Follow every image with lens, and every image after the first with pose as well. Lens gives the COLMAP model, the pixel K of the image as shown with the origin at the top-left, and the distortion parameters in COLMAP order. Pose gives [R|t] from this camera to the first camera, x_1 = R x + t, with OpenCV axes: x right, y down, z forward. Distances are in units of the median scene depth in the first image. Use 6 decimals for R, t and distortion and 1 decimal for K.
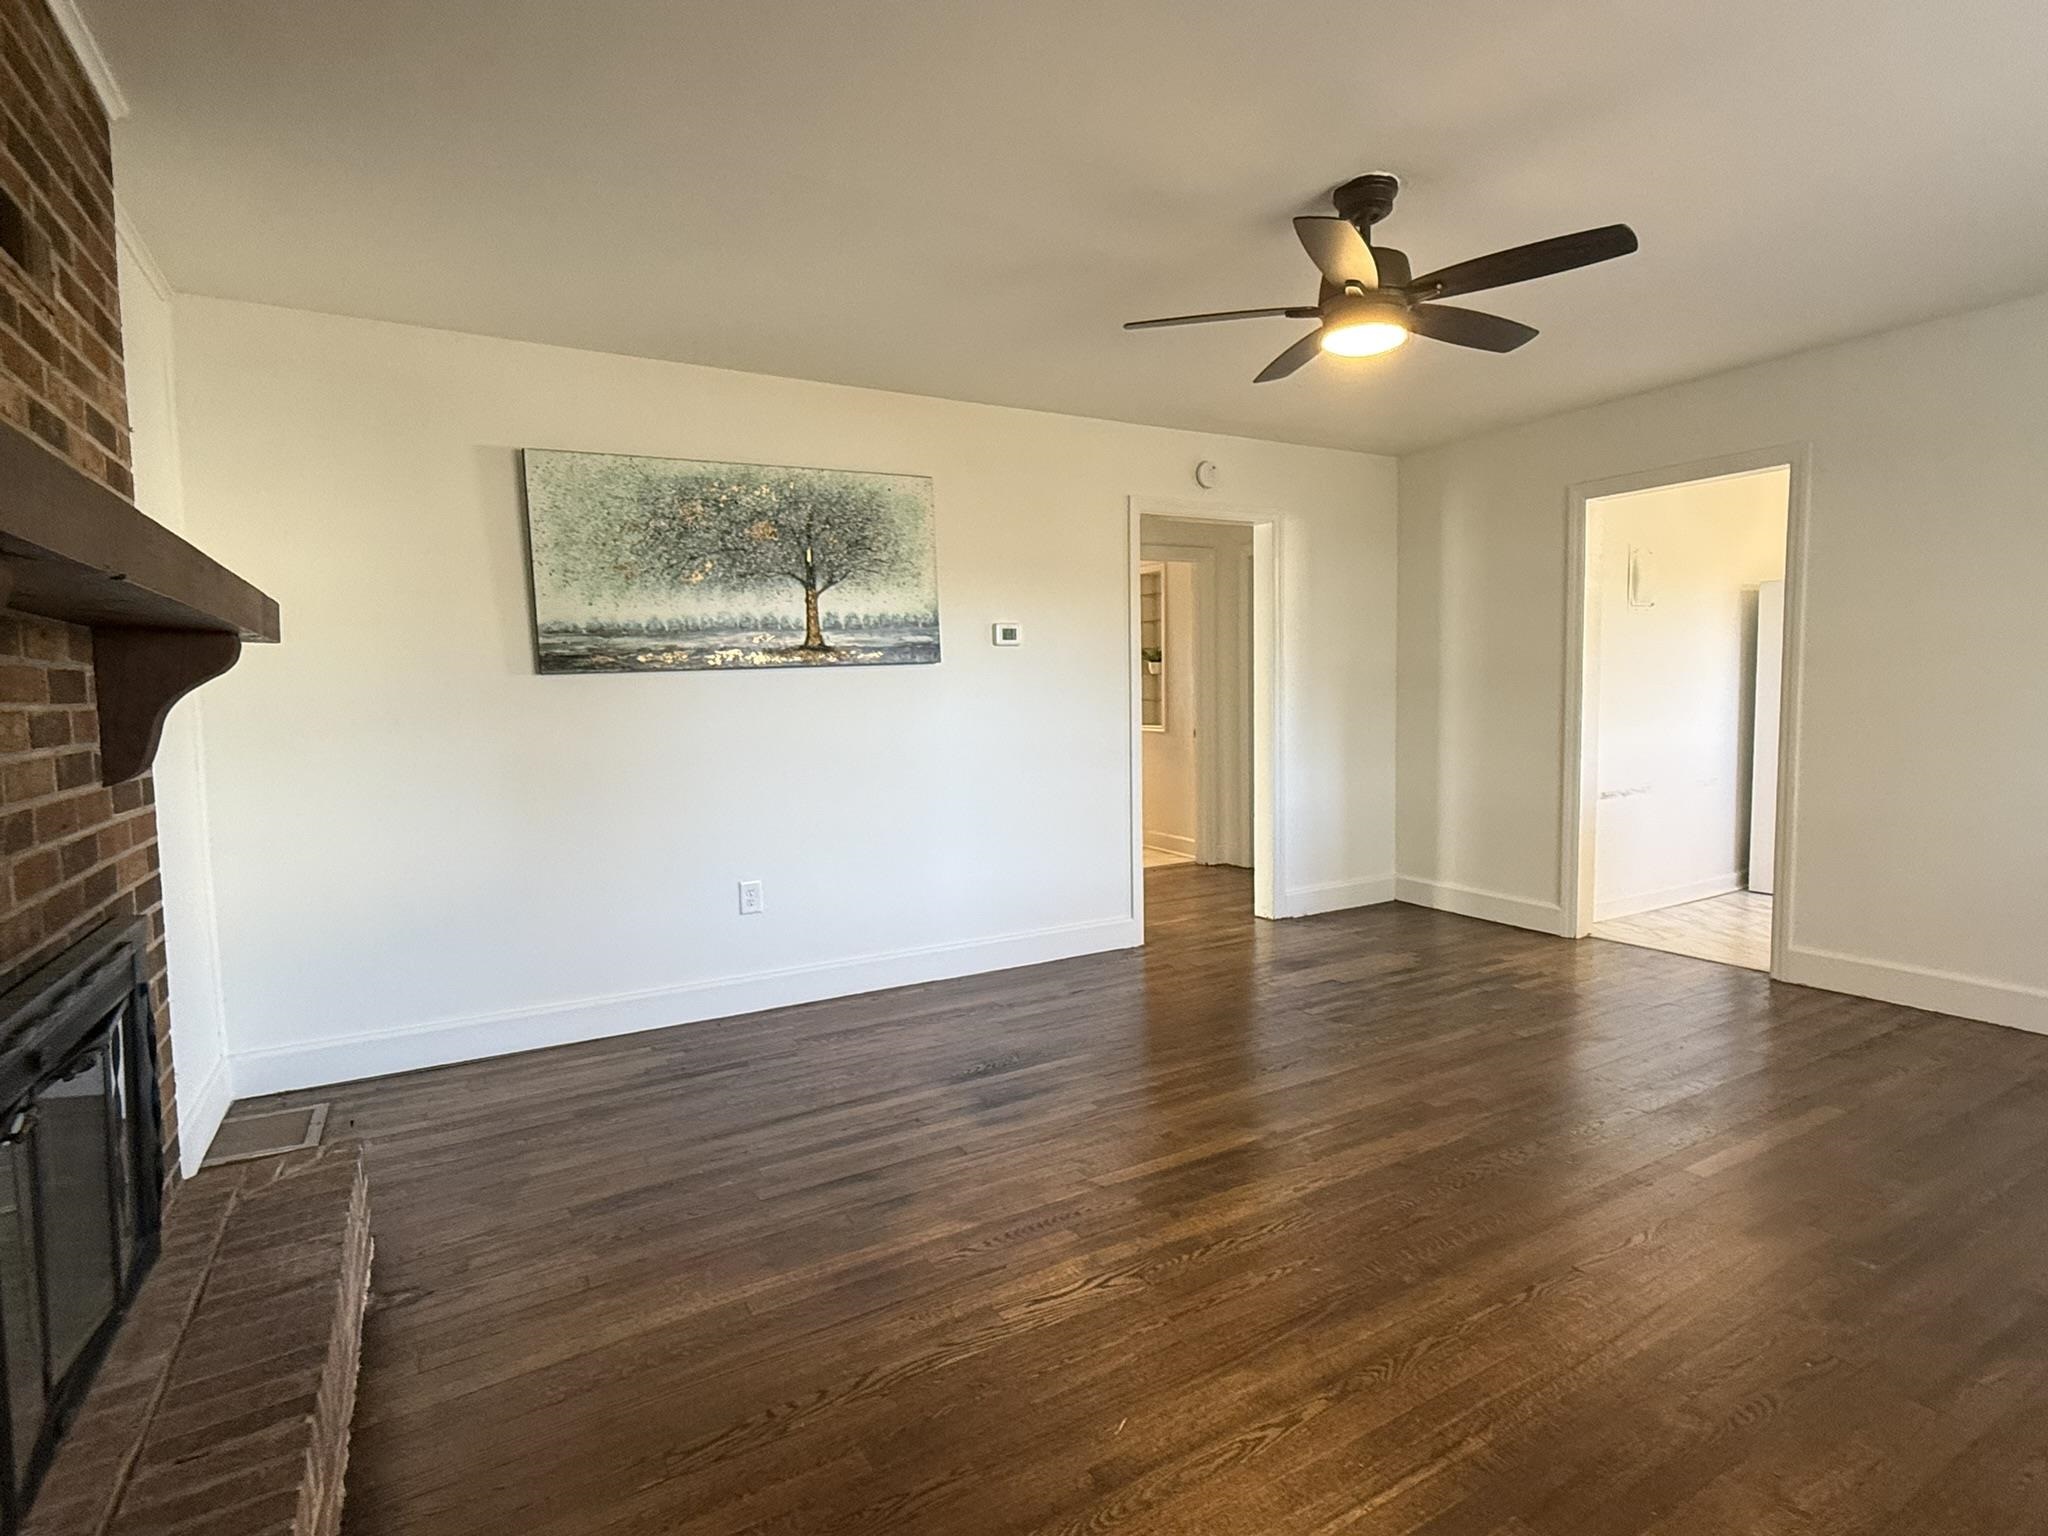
lens RADIAL K [[1035.2, 0, 1018.8], [0, 1035.2, 766.0], [0, 0, 1]] dist [0.001489, 0.000360]
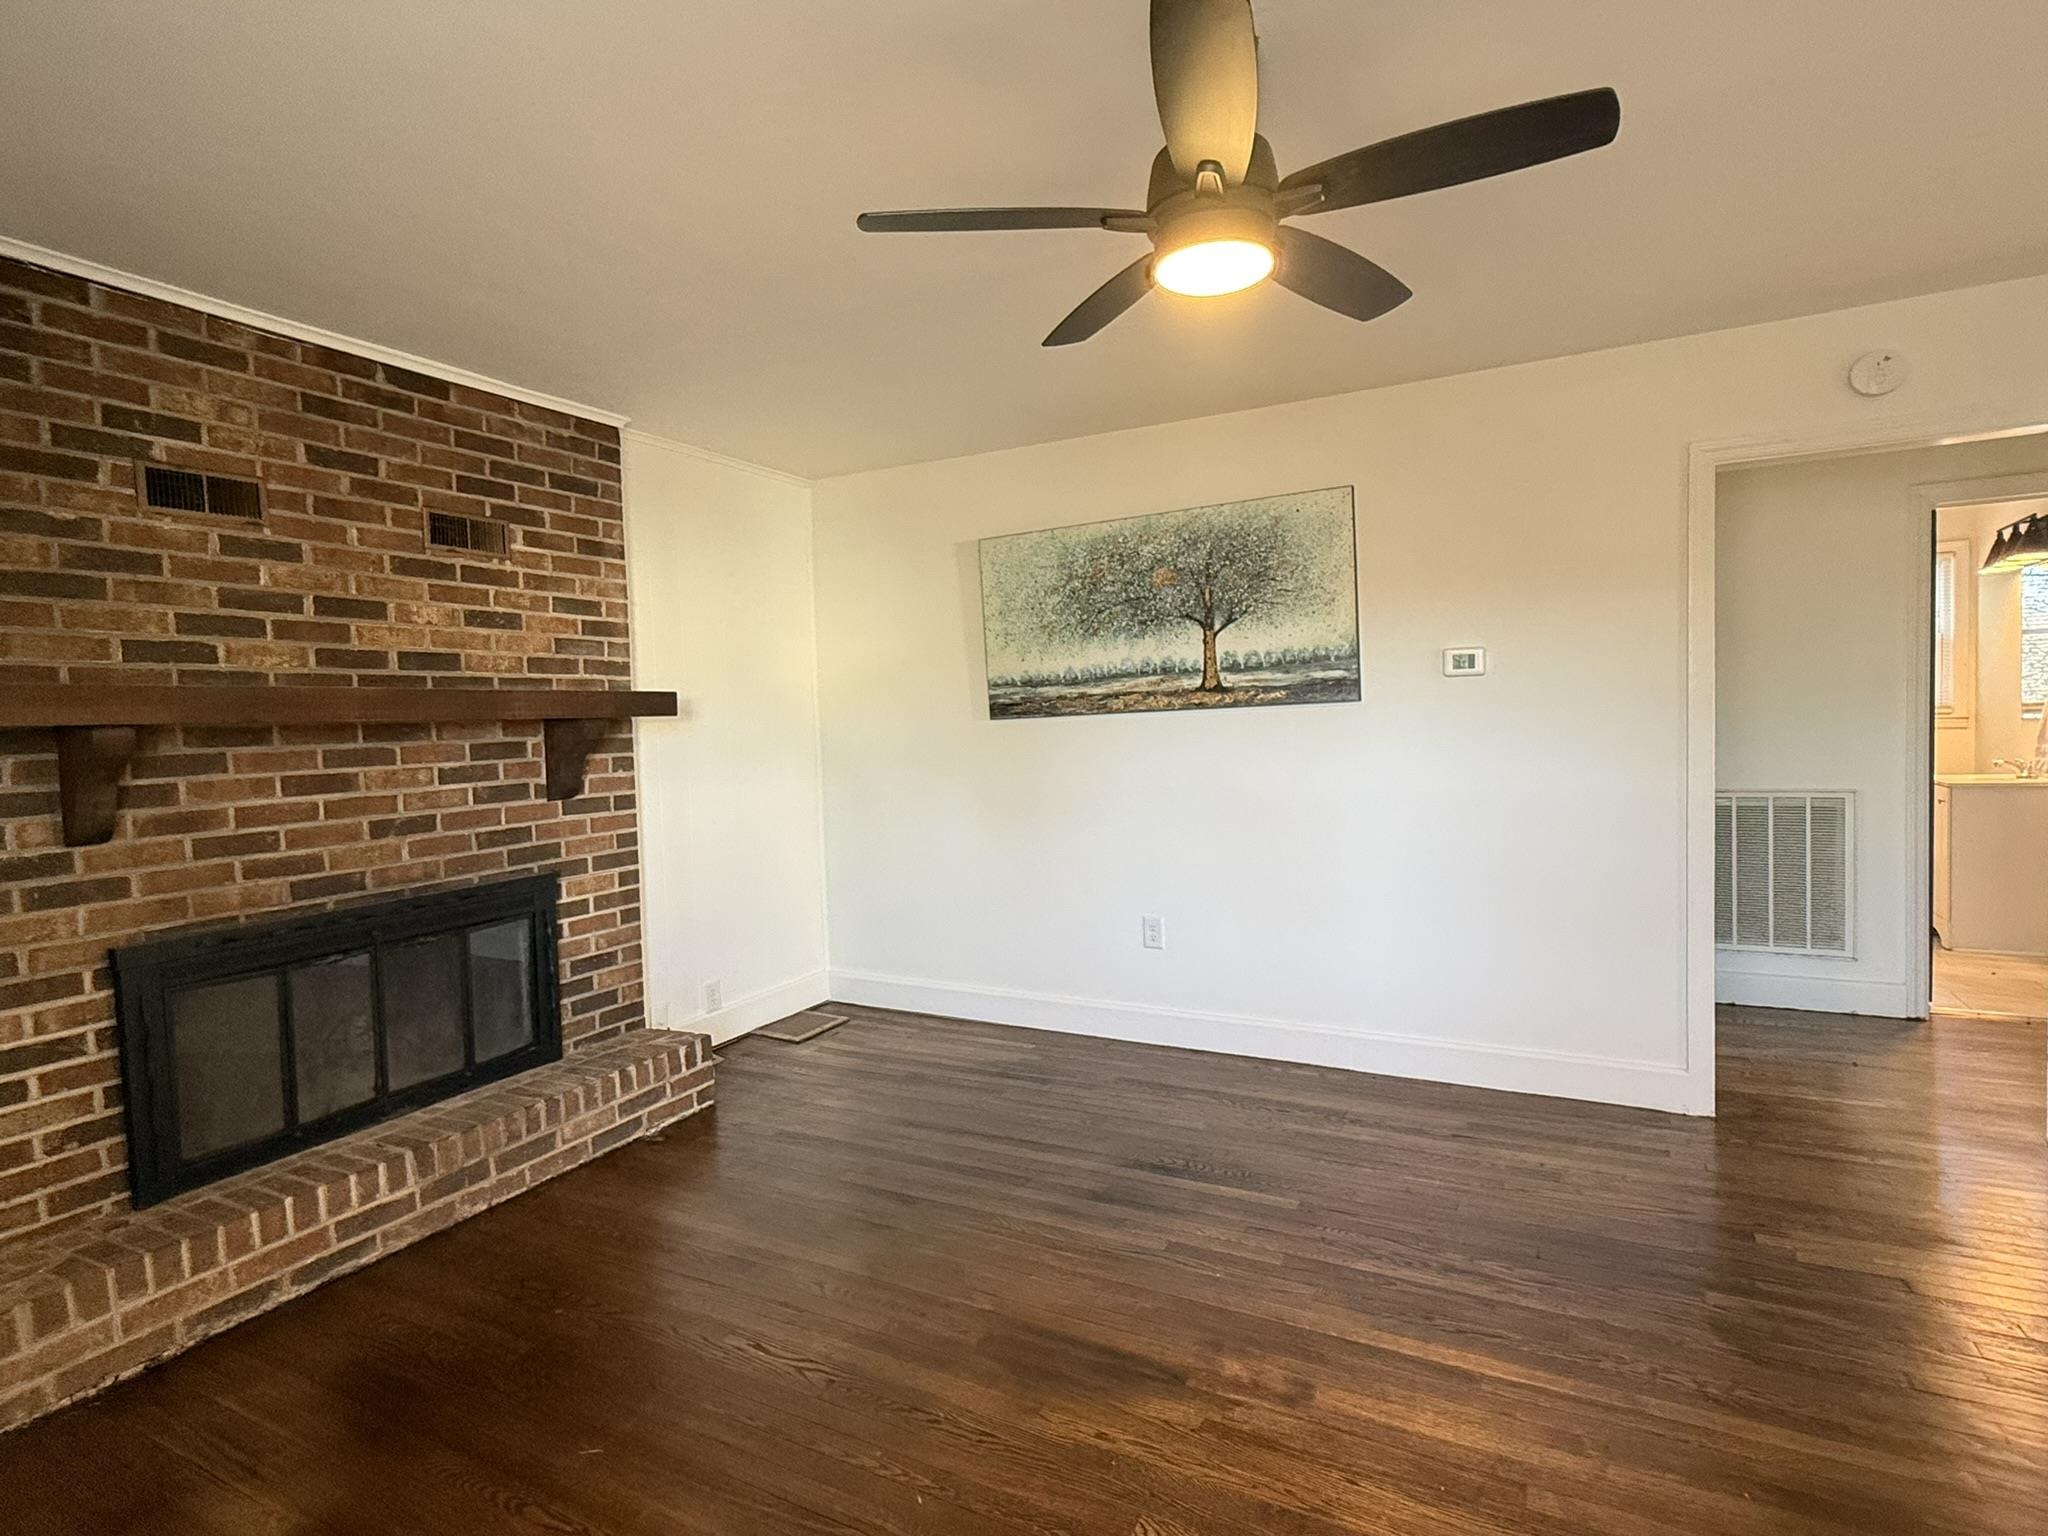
lens RADIAL K [[1035.2, 0, 1027.9], [0, 1035.2, 761.1], [0, 0, 1]] dist [0.001489, 0.000360]
pose [[0.537094, 0.042595, -0.842447, 0.547644], [-0.043998, 0.998779, 0.022449, -0.062737], [0.842374, 0.025009, 0.538312, 0.342316]]
